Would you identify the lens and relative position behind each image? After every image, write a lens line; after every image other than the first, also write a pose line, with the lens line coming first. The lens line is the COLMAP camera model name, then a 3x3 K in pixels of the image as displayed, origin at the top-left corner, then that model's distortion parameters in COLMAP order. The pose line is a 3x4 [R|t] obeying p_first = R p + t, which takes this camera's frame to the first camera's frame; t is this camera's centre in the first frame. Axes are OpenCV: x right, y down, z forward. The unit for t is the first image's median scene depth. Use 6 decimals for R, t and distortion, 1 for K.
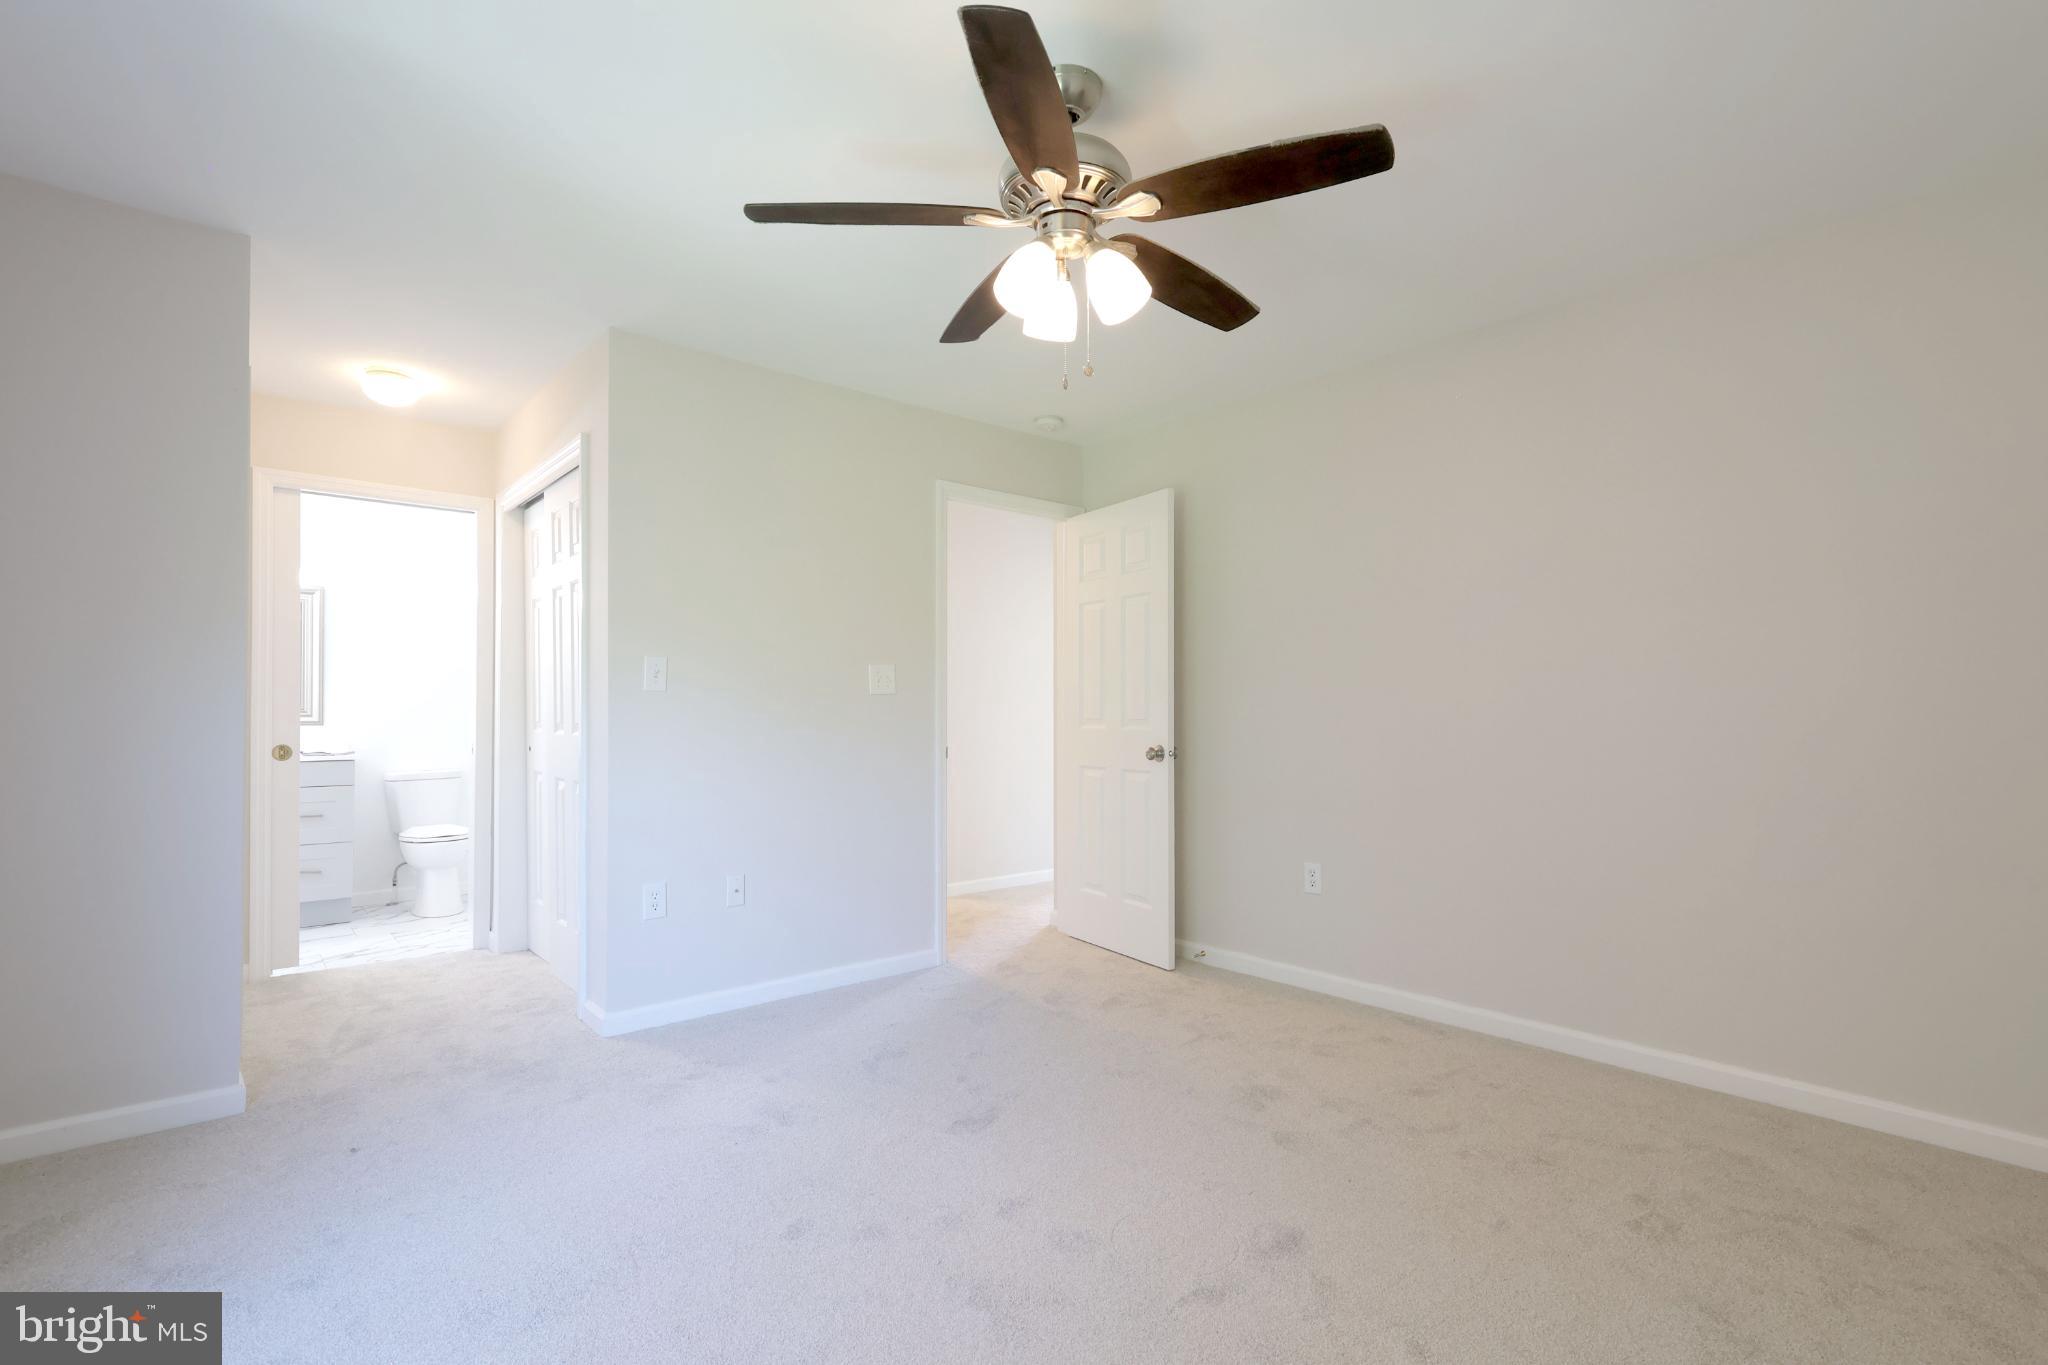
lens RADIAL K [[950.2, 0, 1031.2], [0, 950.2, 673.5], [0, 0, 1]] dist [0.000192, 0.000557]
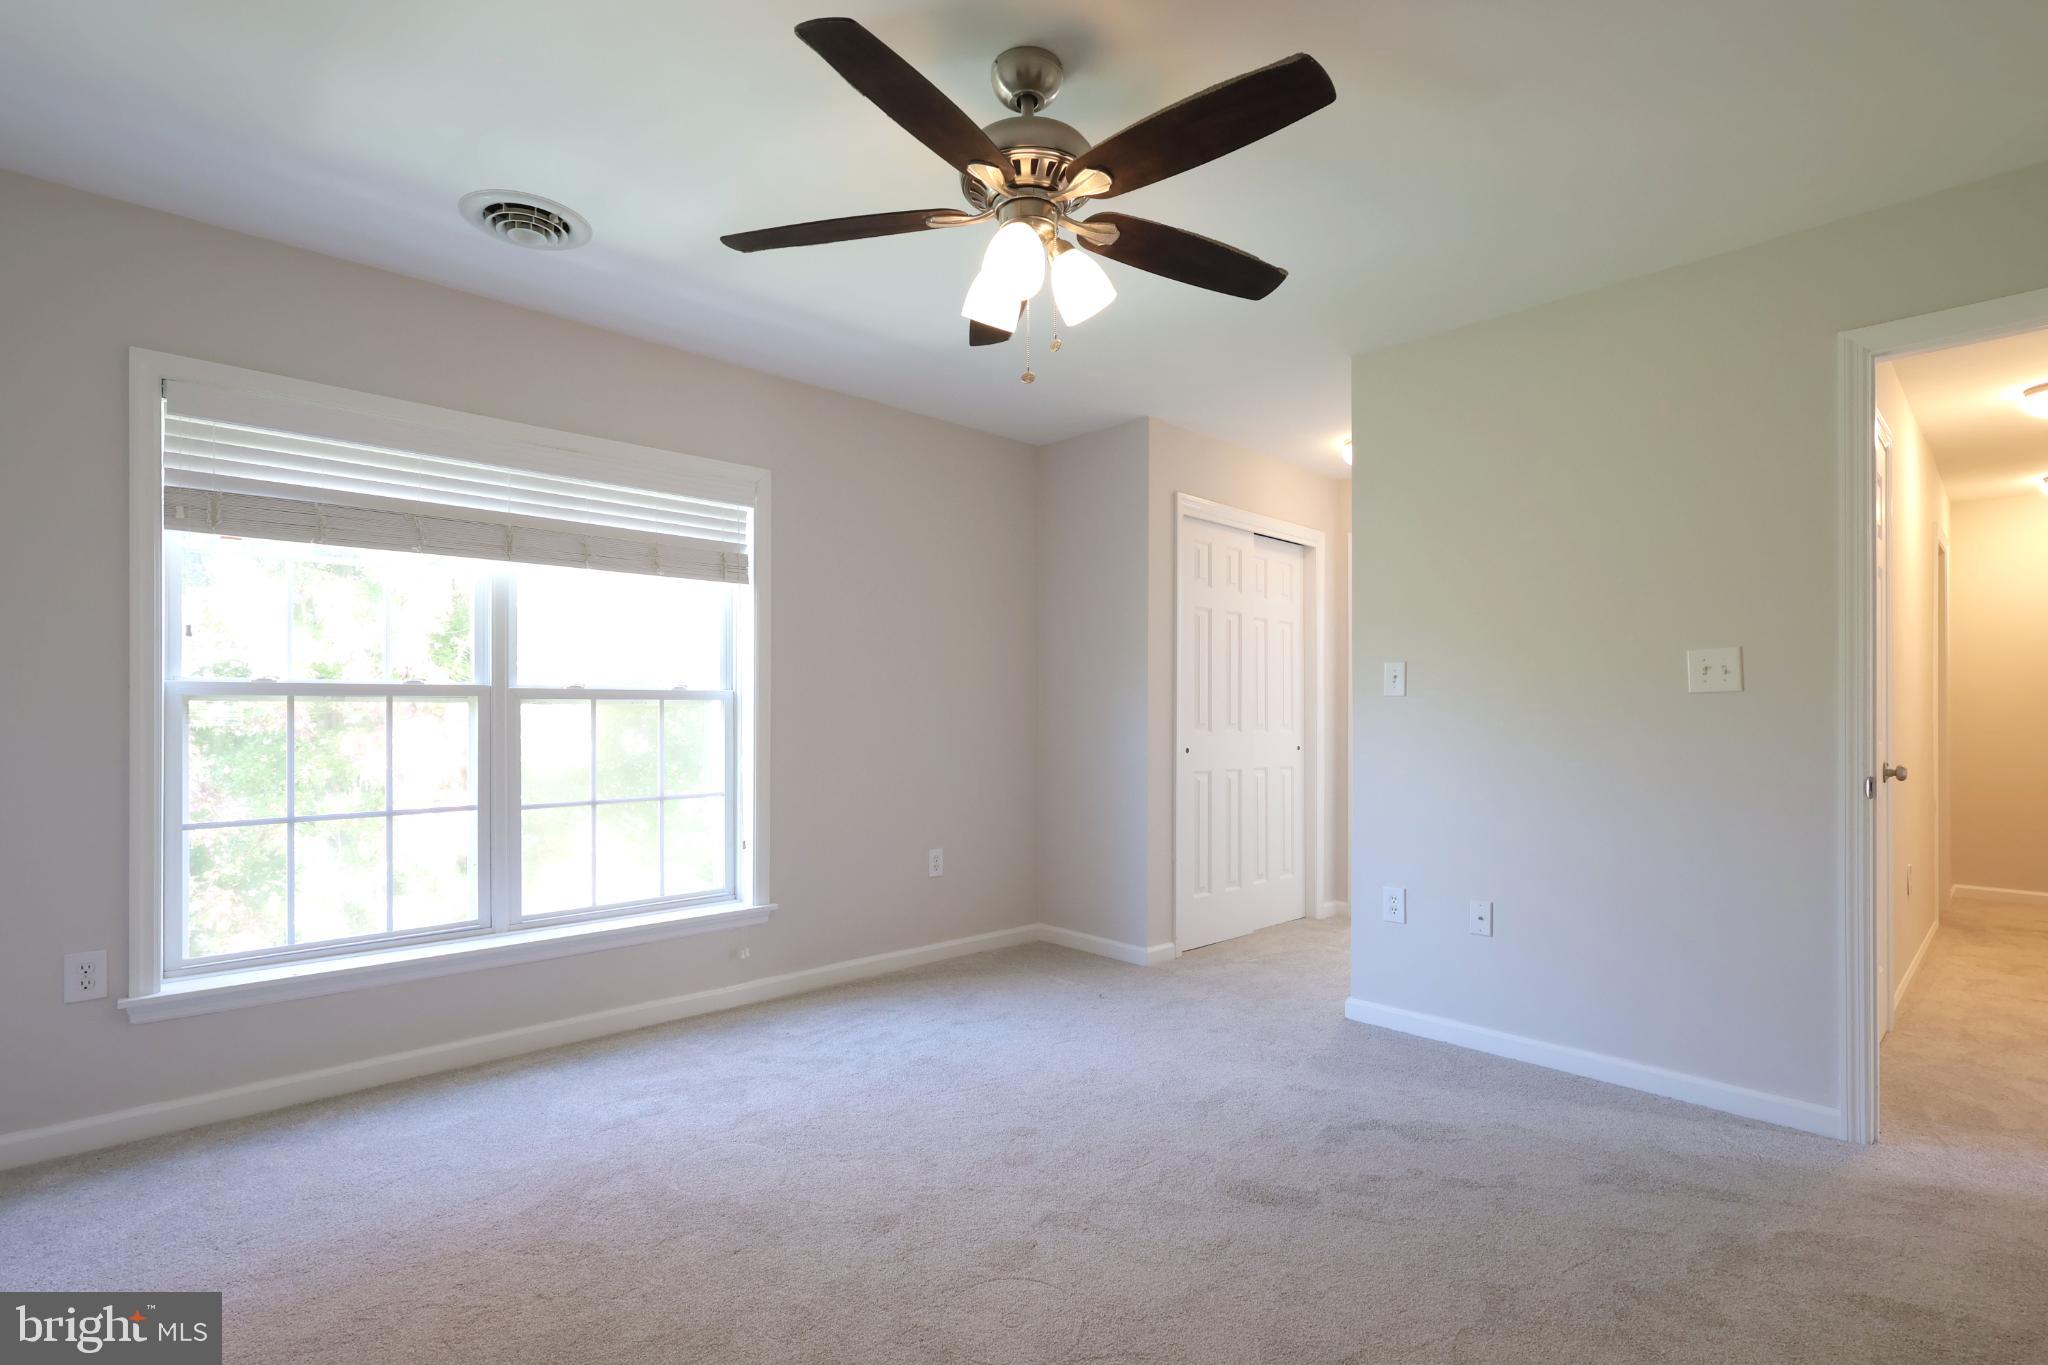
lens RADIAL K [[955.5, 0, 1029.7], [0, 955.5, 673.4], [0, 0, 1]] dist [0.000510, 0.000513]
pose [[0.034858, -0.046115, -0.998328, 0.604183], [0.038552, 0.998253, -0.044766, 0.024631], [0.998648, -0.036927, 0.036575, 0.576496]]
